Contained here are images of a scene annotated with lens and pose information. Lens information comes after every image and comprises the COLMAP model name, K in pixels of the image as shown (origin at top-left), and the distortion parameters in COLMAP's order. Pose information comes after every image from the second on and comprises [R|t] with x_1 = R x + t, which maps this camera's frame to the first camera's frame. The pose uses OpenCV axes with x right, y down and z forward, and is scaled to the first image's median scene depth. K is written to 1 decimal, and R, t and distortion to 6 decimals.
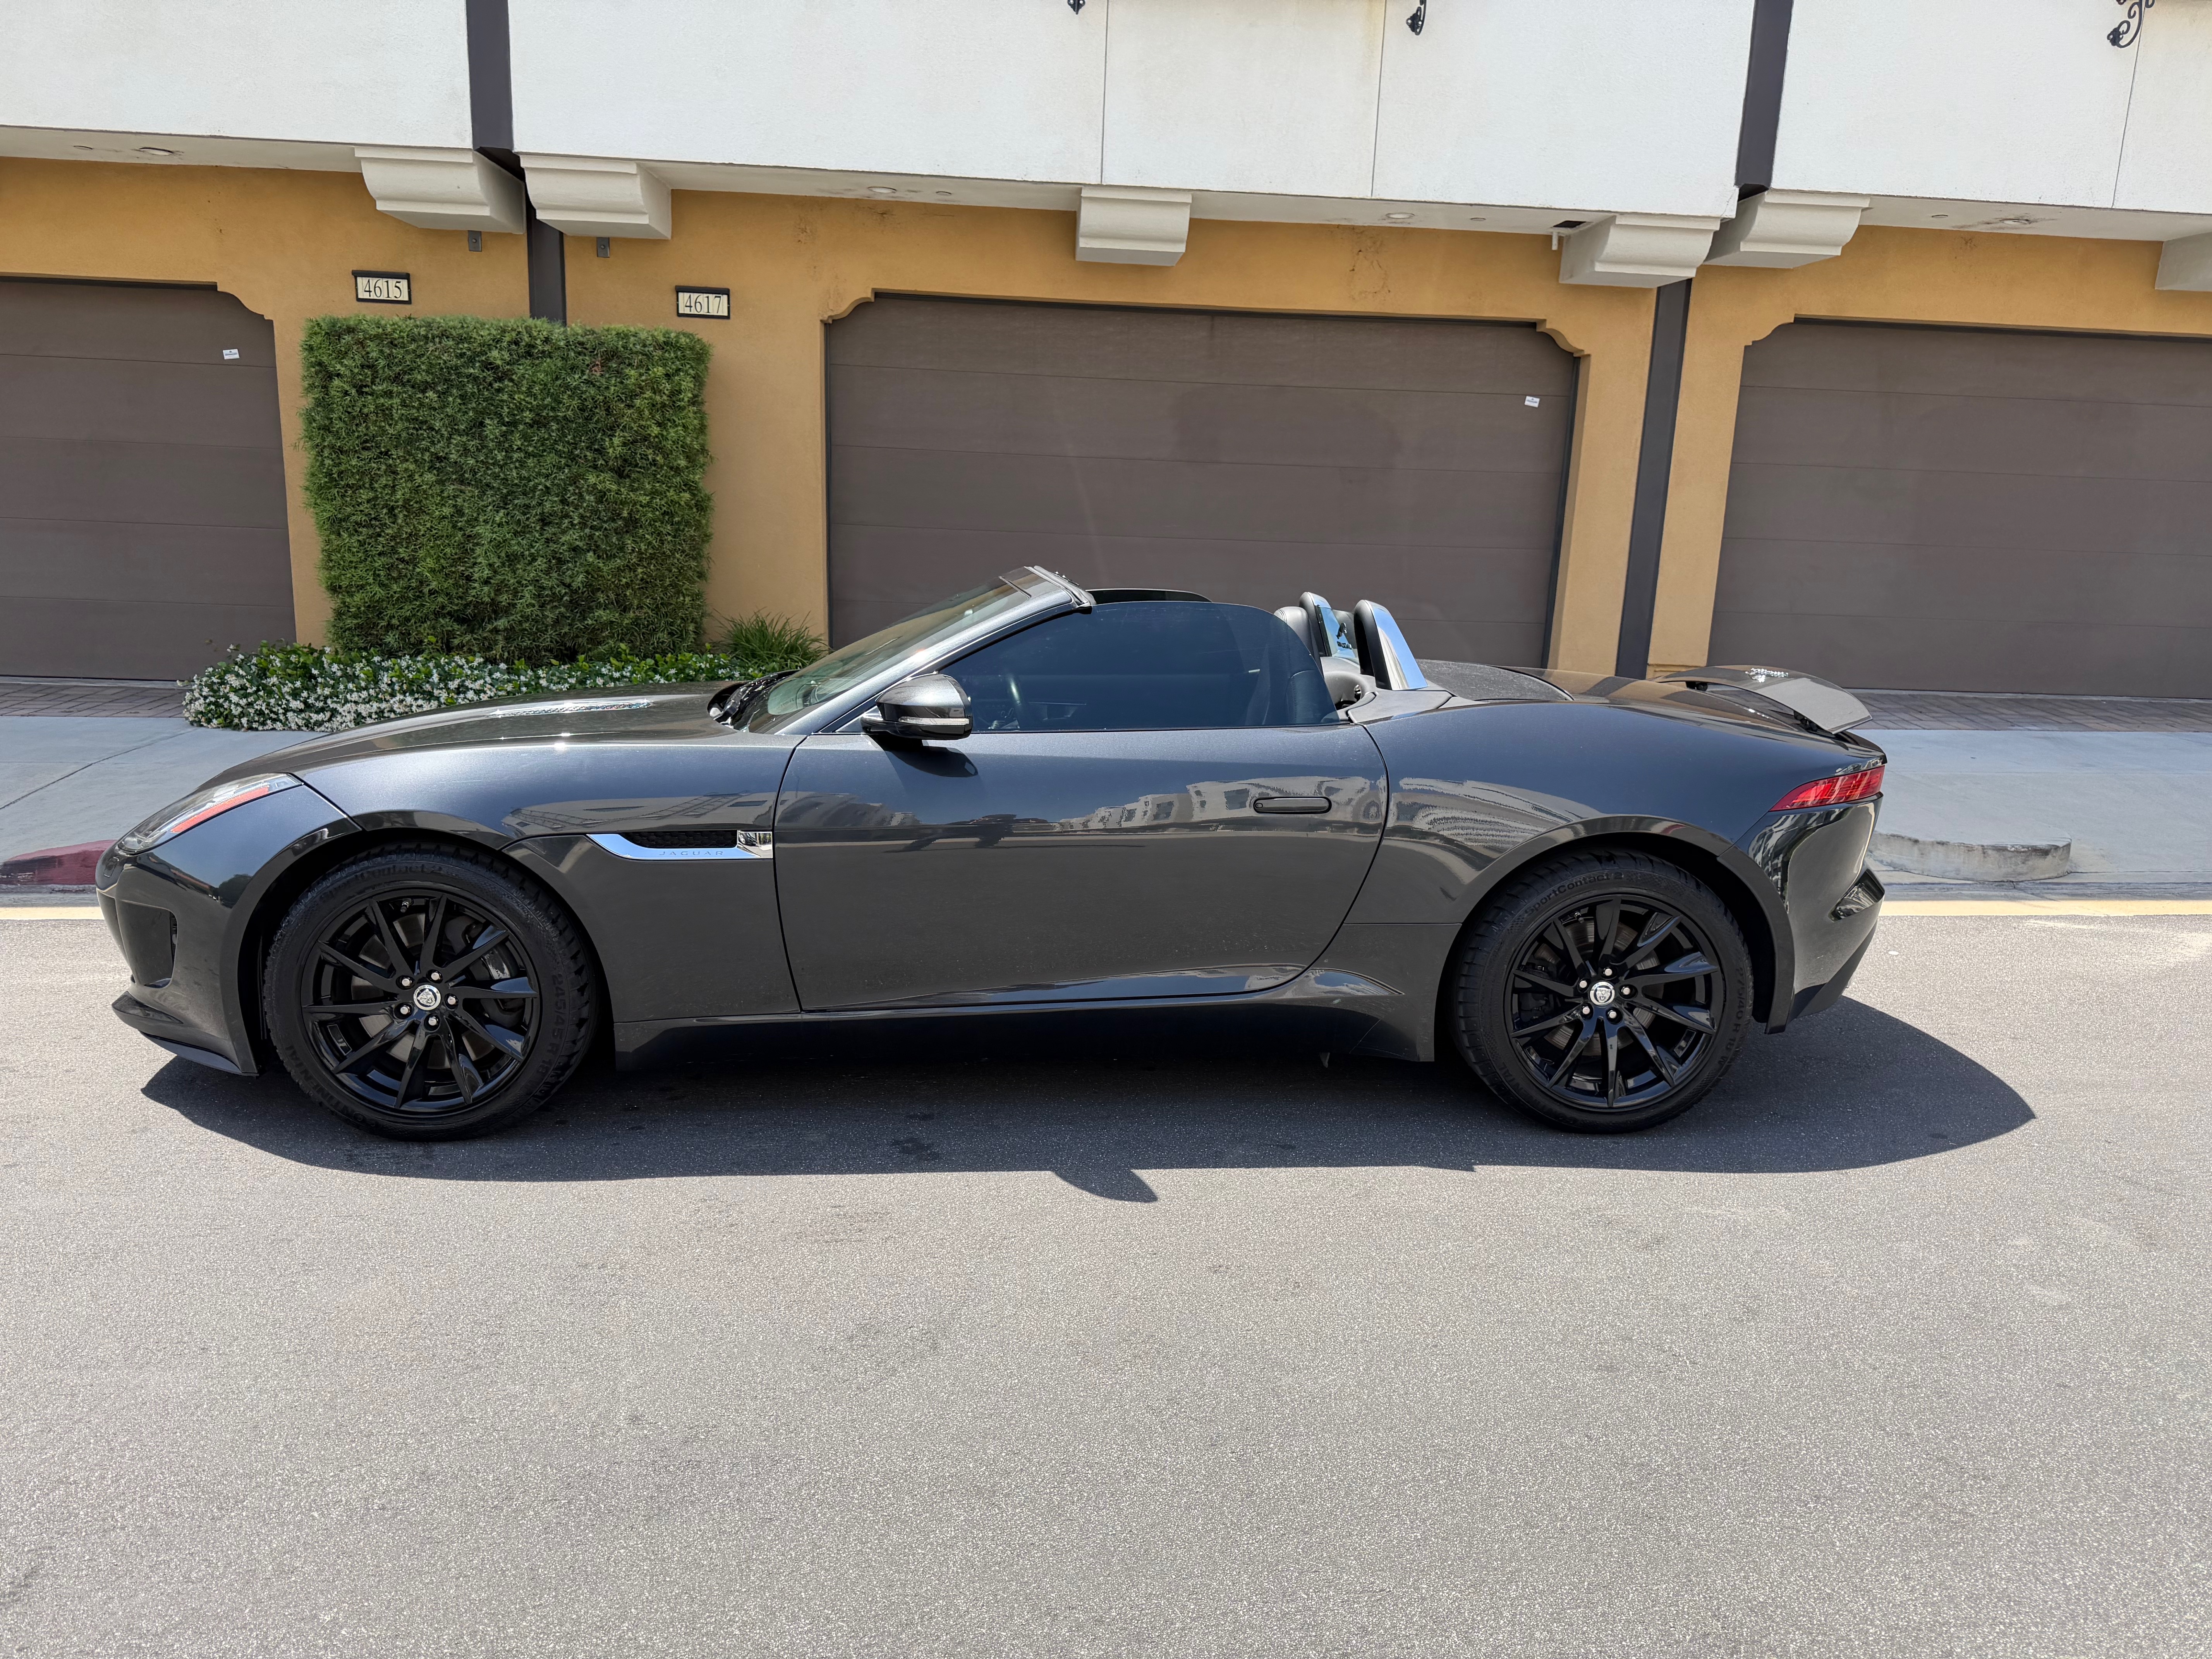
lens RADIAL K [[1547.9, 0, 1112.8], [0, 1547.9, 849.3], [0, 0, 1]] dist [0.007626, -0.011836]
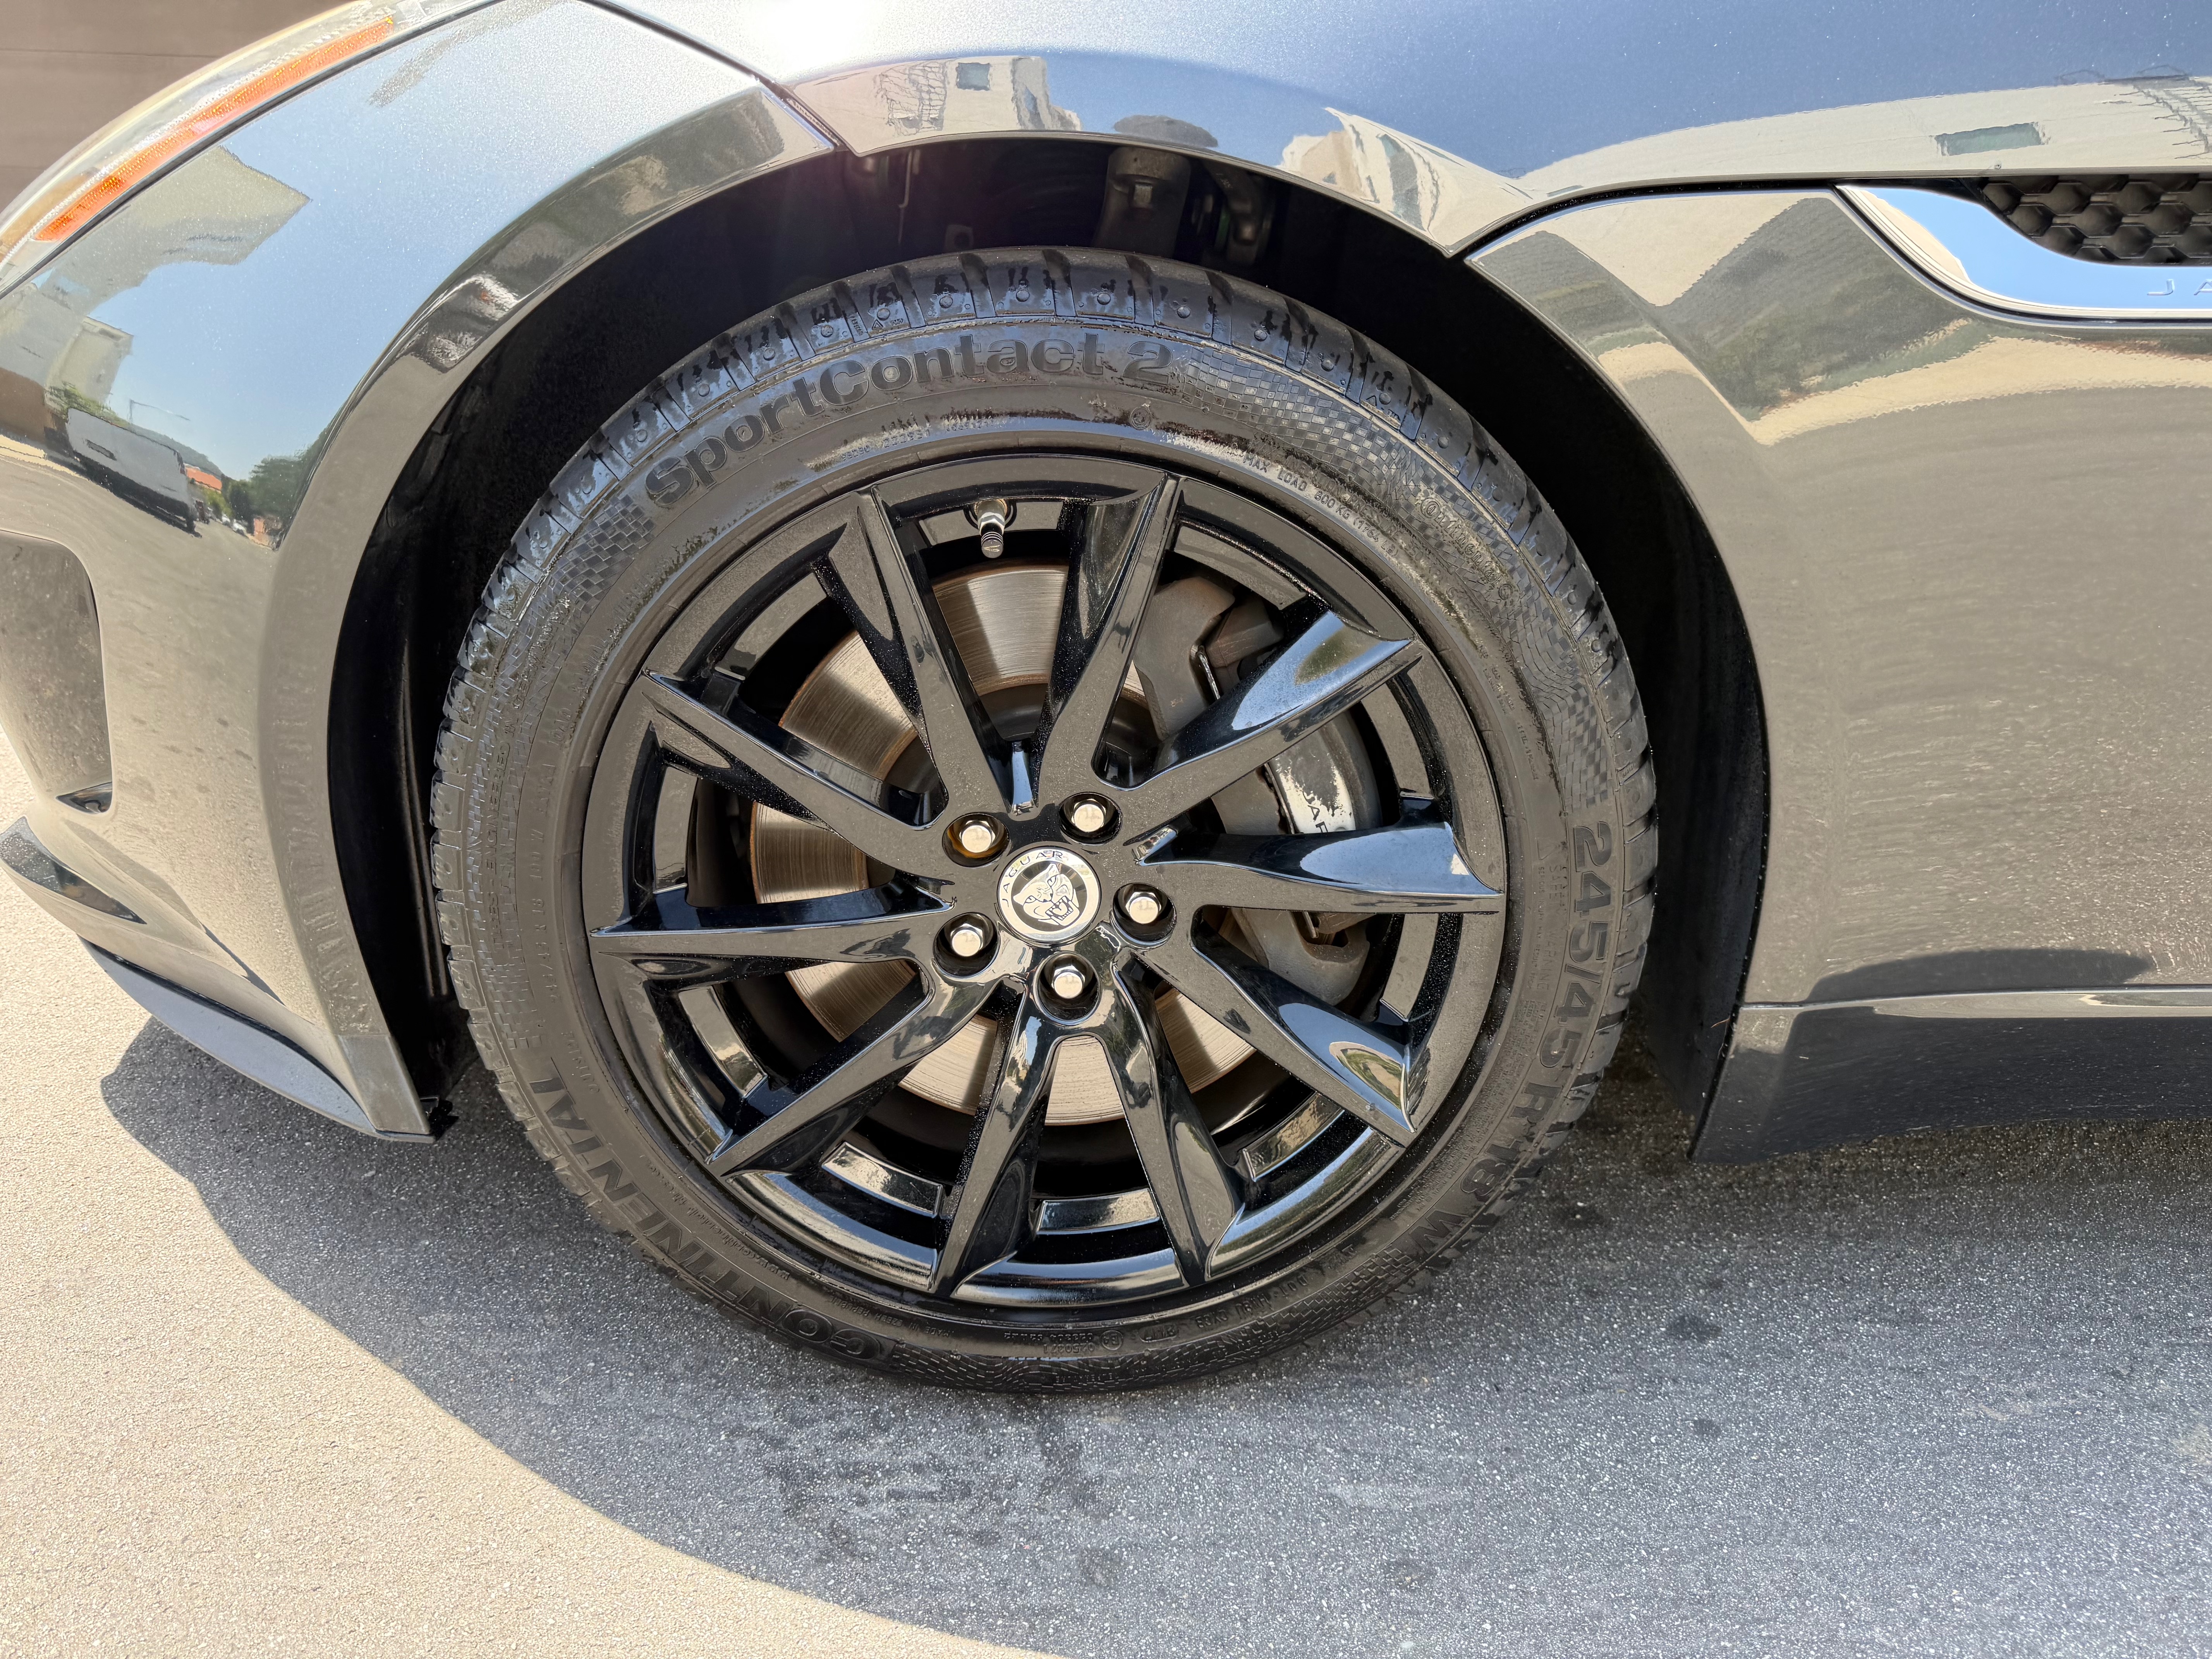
lens RADIAL K [[1534.9, 0, 1199.1], [0, 1534.9, 840.0], [0, 0, 1]] dist [0.072937, 0.000423]
pose [[0.998368, 0.020113, -0.053443, -0.202890], [-0.011467, 0.987466, 0.157416, 0.022537], [0.055939, -0.156546, 0.986085, 0.374770]]
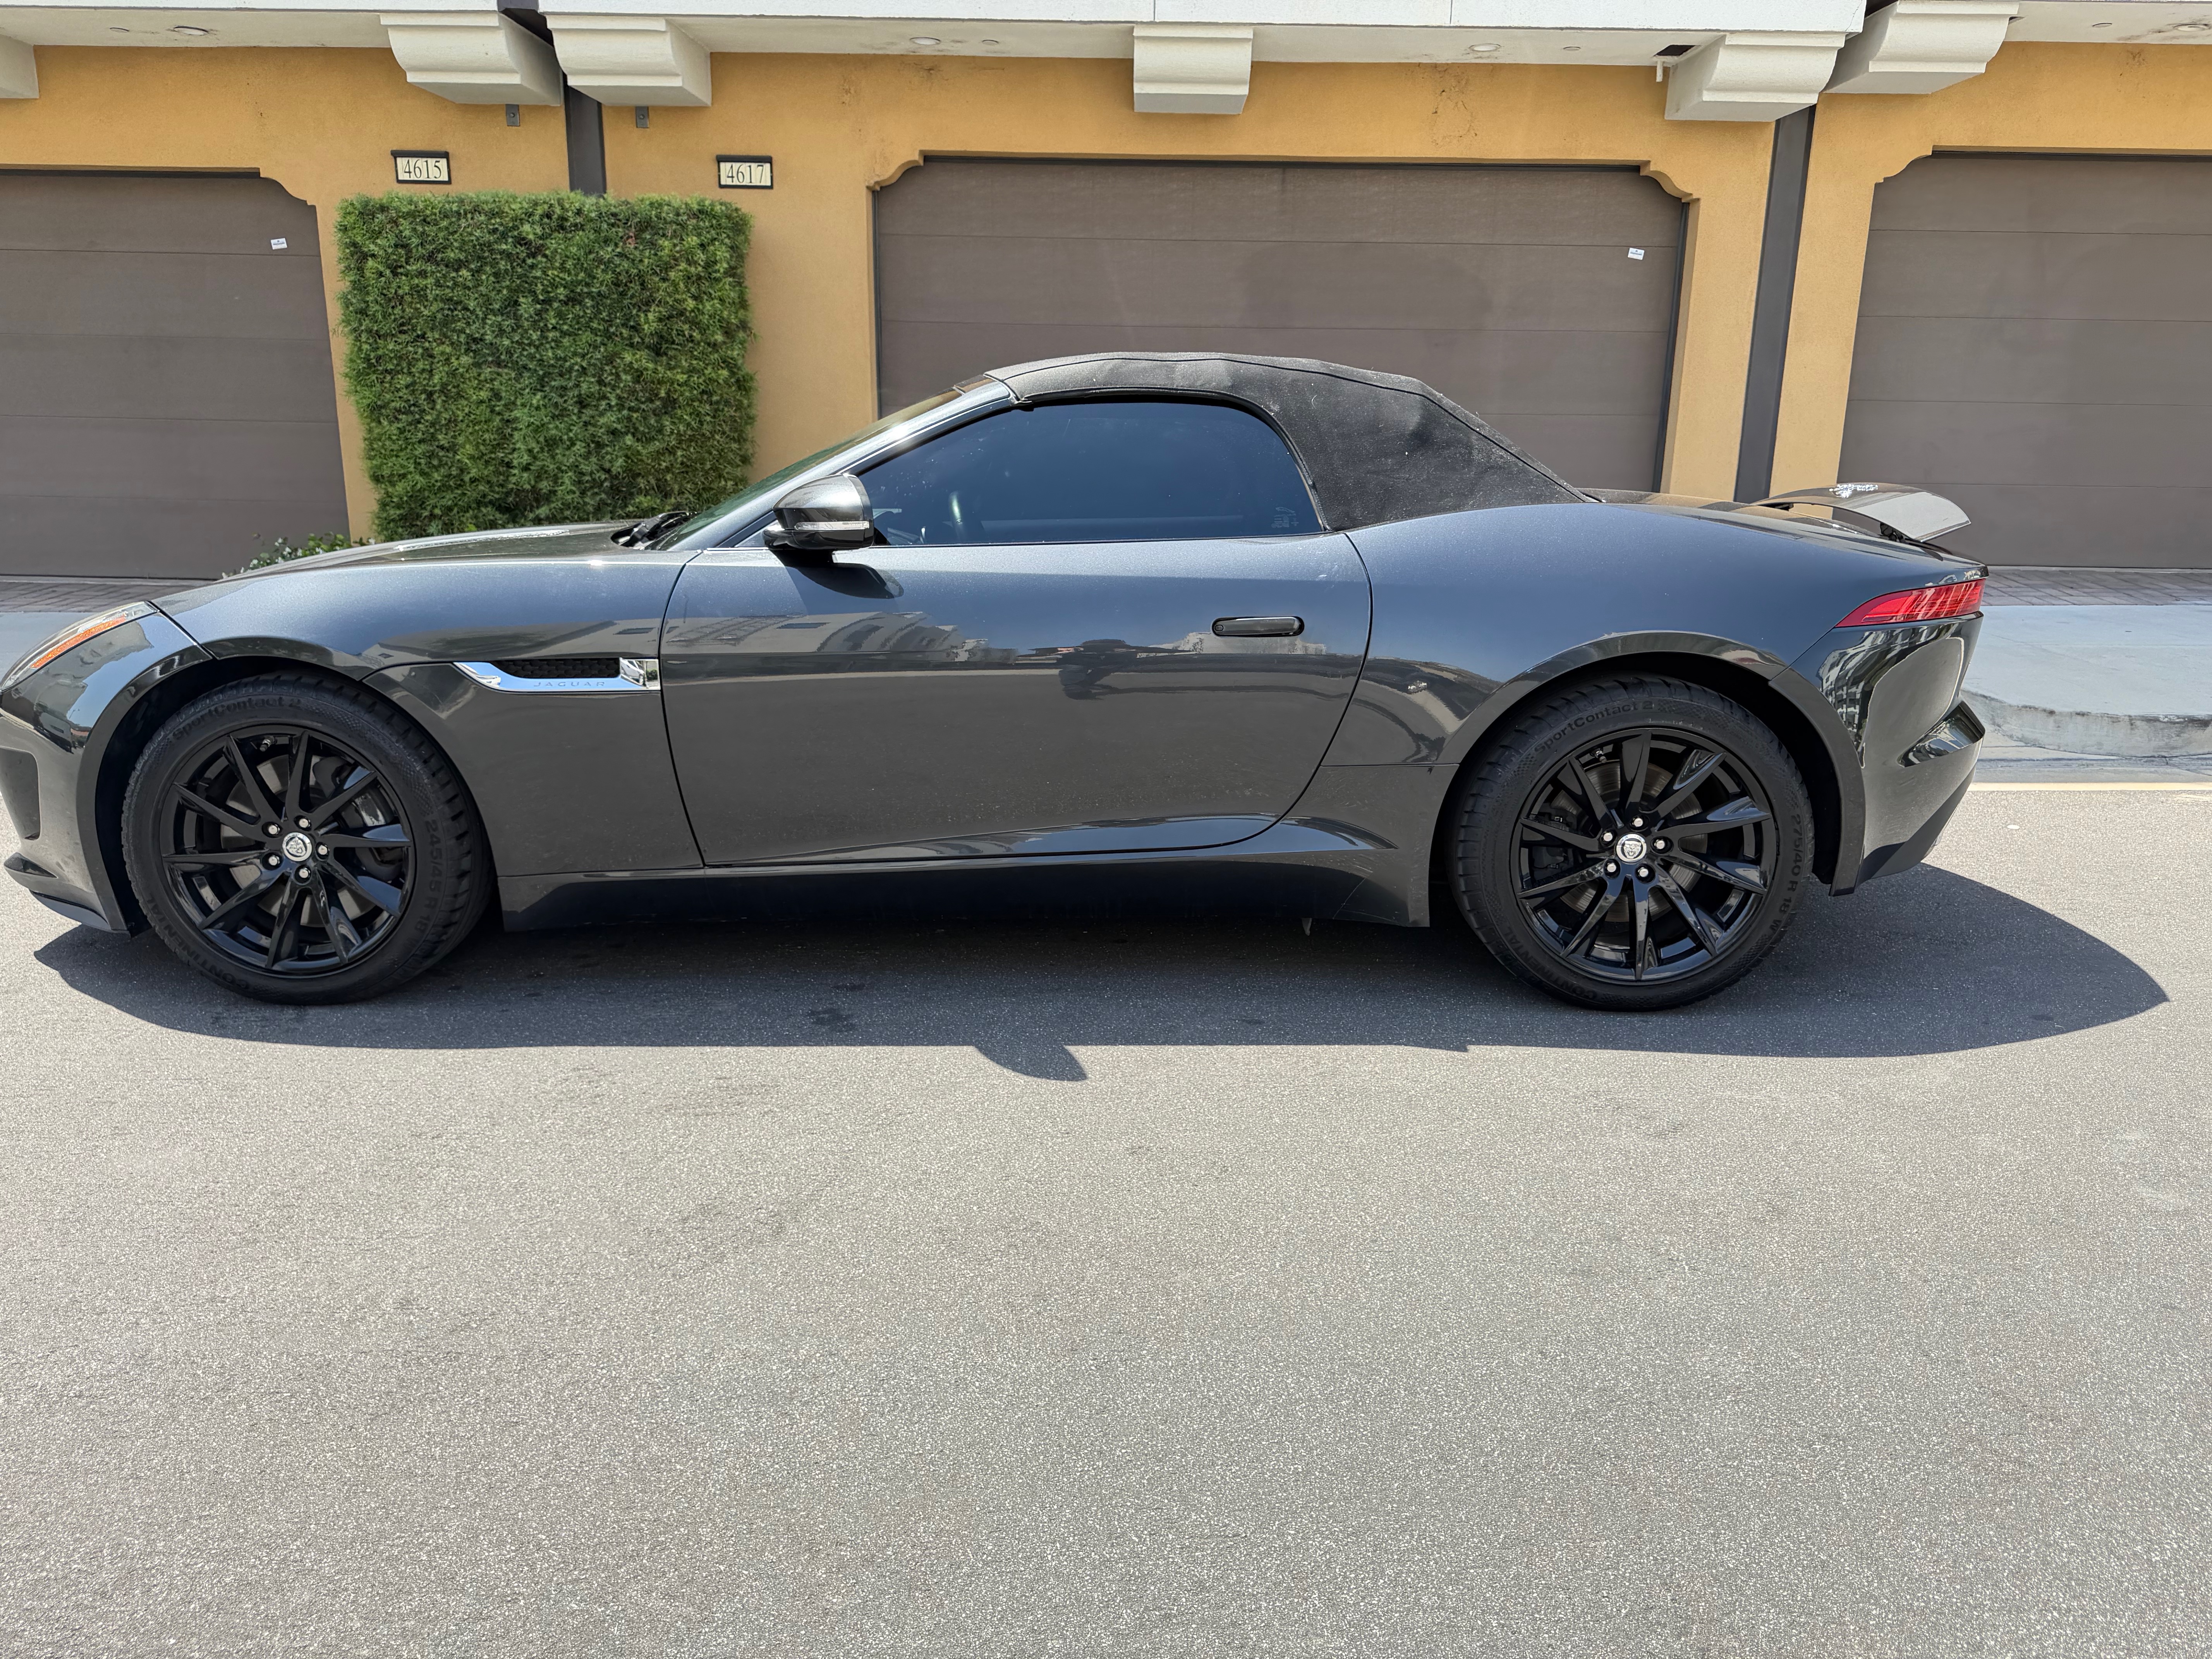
lens RADIAL K [[1556.2, 0, 1106.0], [0, 1556.2, 829.5], [0, 0, 1]] dist [0.006063, -0.008984]
pose [[0.996630, -0.000804, -0.082020, 0.052339], [0.003771, 0.999344, 0.036018, 0.027429], [0.081937, -0.036205, 0.995980, 0.066136]]
